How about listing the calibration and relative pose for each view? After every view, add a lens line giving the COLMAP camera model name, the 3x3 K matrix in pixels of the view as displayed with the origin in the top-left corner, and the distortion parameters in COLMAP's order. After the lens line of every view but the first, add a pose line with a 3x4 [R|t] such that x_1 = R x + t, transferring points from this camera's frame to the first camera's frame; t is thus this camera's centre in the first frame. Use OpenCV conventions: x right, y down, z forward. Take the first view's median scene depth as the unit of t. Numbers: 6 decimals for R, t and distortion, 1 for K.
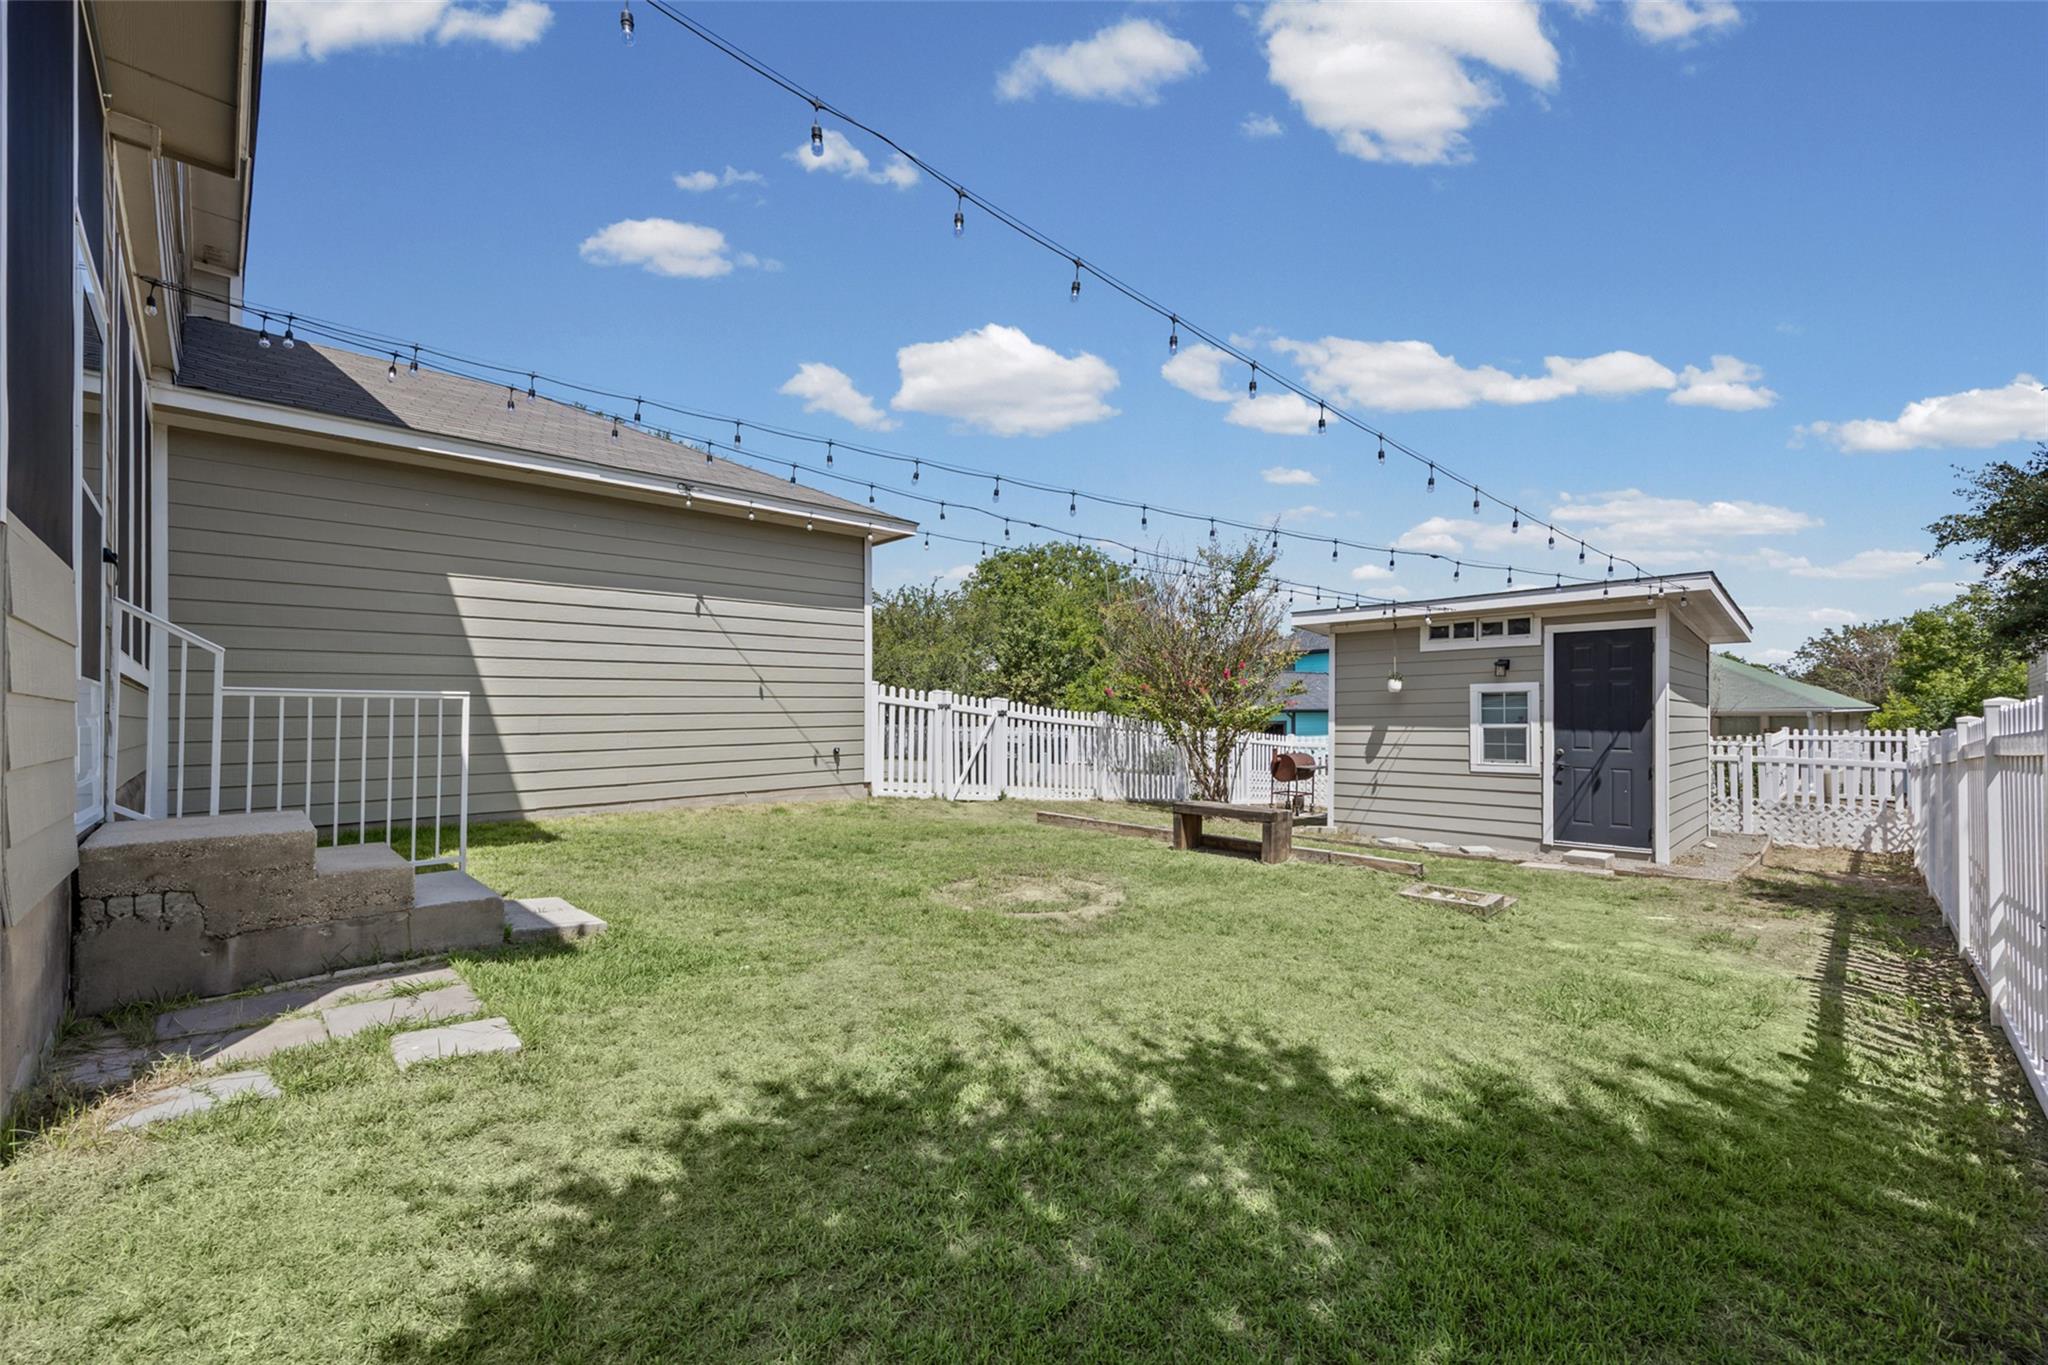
lens RADIAL K [[805.2, 0, 1034.1], [0, 805.2, 726.6], [0, 0, 1]] dist [0.011483, -0.000413]
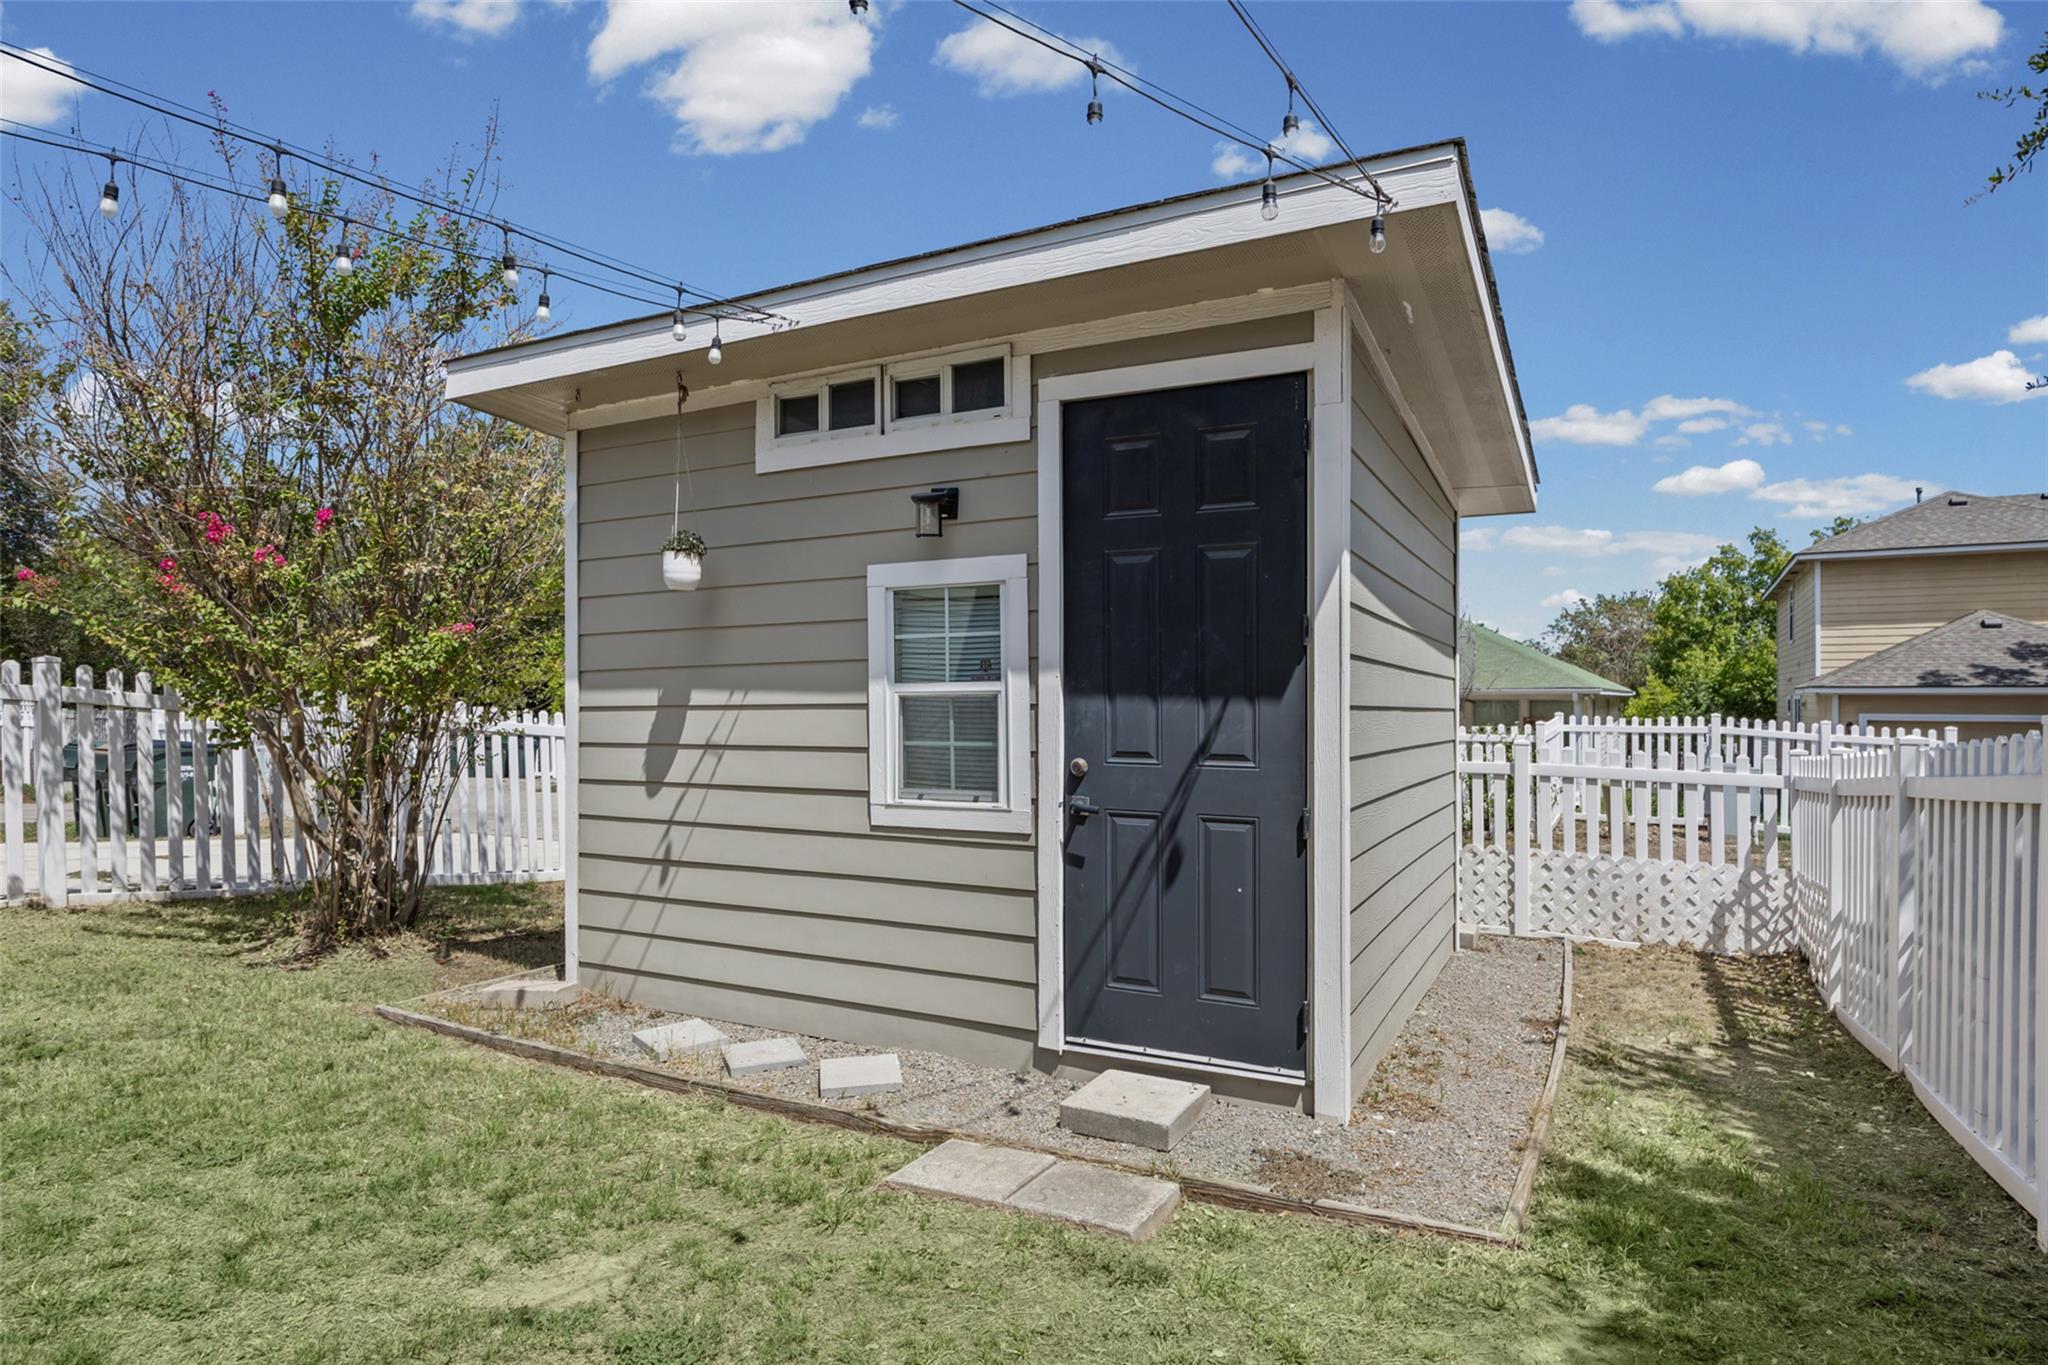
lens RADIAL K [[1138.9, 0, 986.4], [0, 1138.9, 715.3], [0, 0, 1]] dist [0.002411, 0.001195]
pose [[0.955989, 0.000918, 0.293400, 0.439714], [0.000008, 0.999995, -0.003155, 0.011118], [-0.293401, 0.003018, 0.955985, 0.523758]]
